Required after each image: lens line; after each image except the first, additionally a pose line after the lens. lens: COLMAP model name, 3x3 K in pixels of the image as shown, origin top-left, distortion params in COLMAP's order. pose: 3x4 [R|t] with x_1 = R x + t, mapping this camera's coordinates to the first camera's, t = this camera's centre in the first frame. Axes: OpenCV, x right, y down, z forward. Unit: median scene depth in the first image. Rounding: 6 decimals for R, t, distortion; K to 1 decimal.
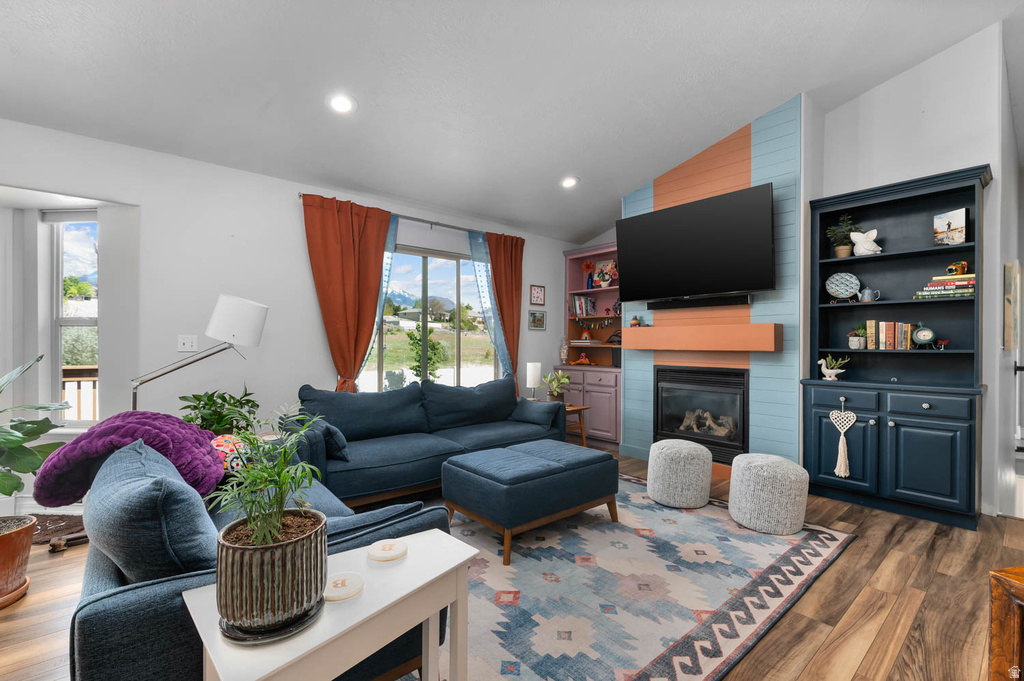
lens RADIAL K [[462.4, 0, 512.0], [0, 462.4, 340.5], [0, 0, 1]] dist [0.002731, 0.000102]
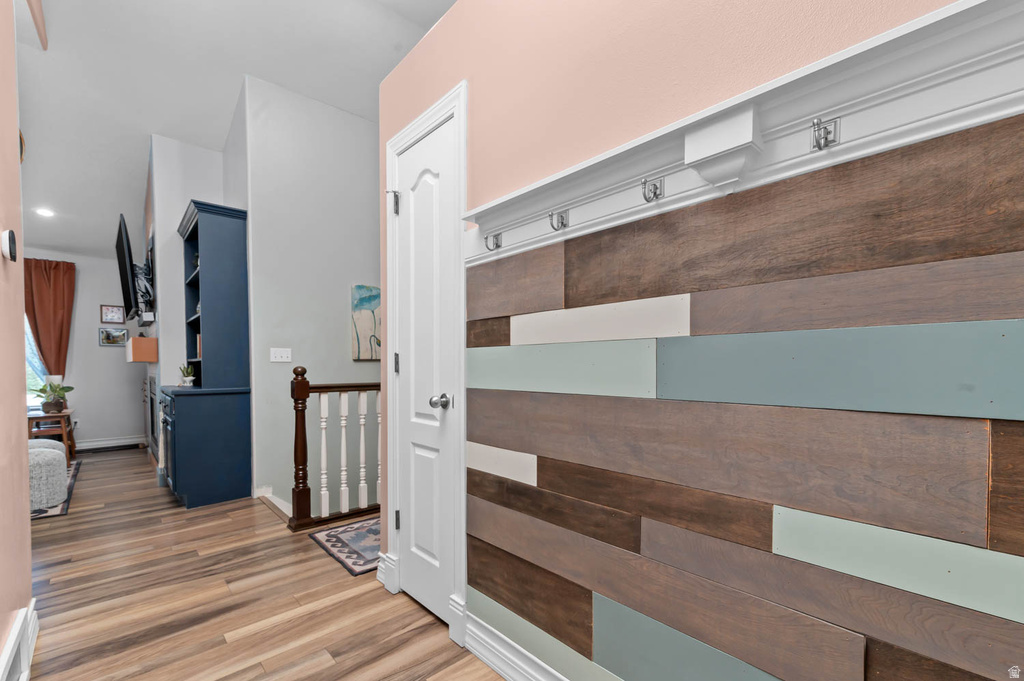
lens RADIAL K [[441.0, 0, 516.7], [0, 441.0, 375.2], [0, 0, 1]] dist [0.001536, 0.000119]
pose [[0.999486, -0.008498, 0.030922, 2.169941], [0.007409, 0.999355, 0.035145, 0.035532], [-0.031201, -0.034898, 0.998904, -0.186361]]
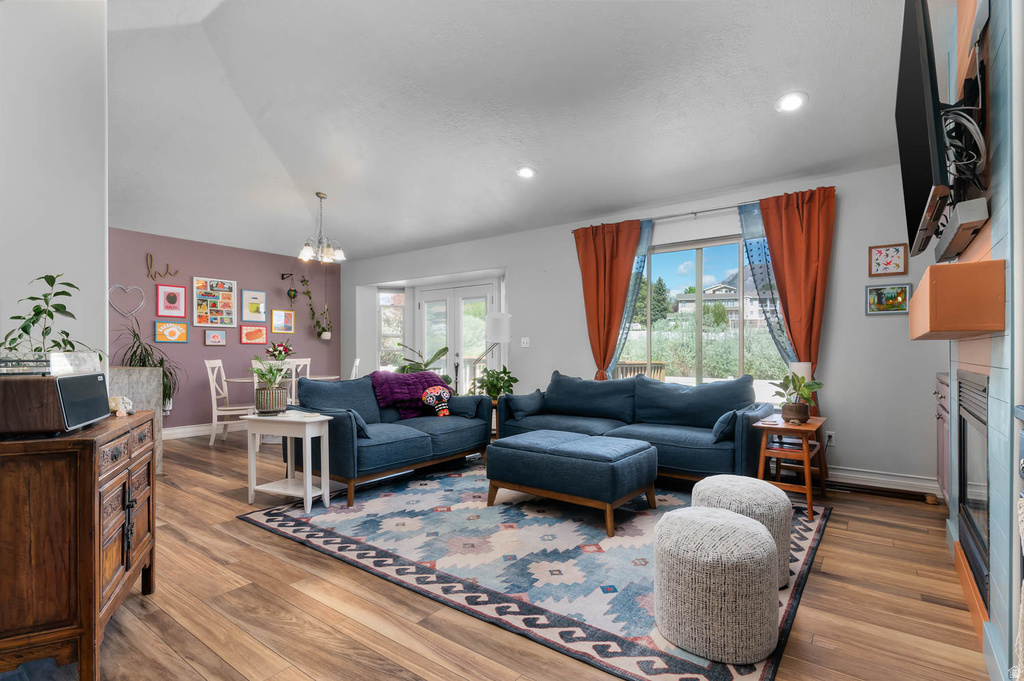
lens RADIAL K [[494.5, 0, 513.0], [0, 494.5, 351.1], [0, 0, 1]] dist [-0.001240, -0.000492]
pose [[0.207960, -0.004878, -0.978125, 1.356913], [0.010285, 0.999943, -0.002800, 0.053267], [0.978083, -0.009478, 0.207999, 0.776654]]
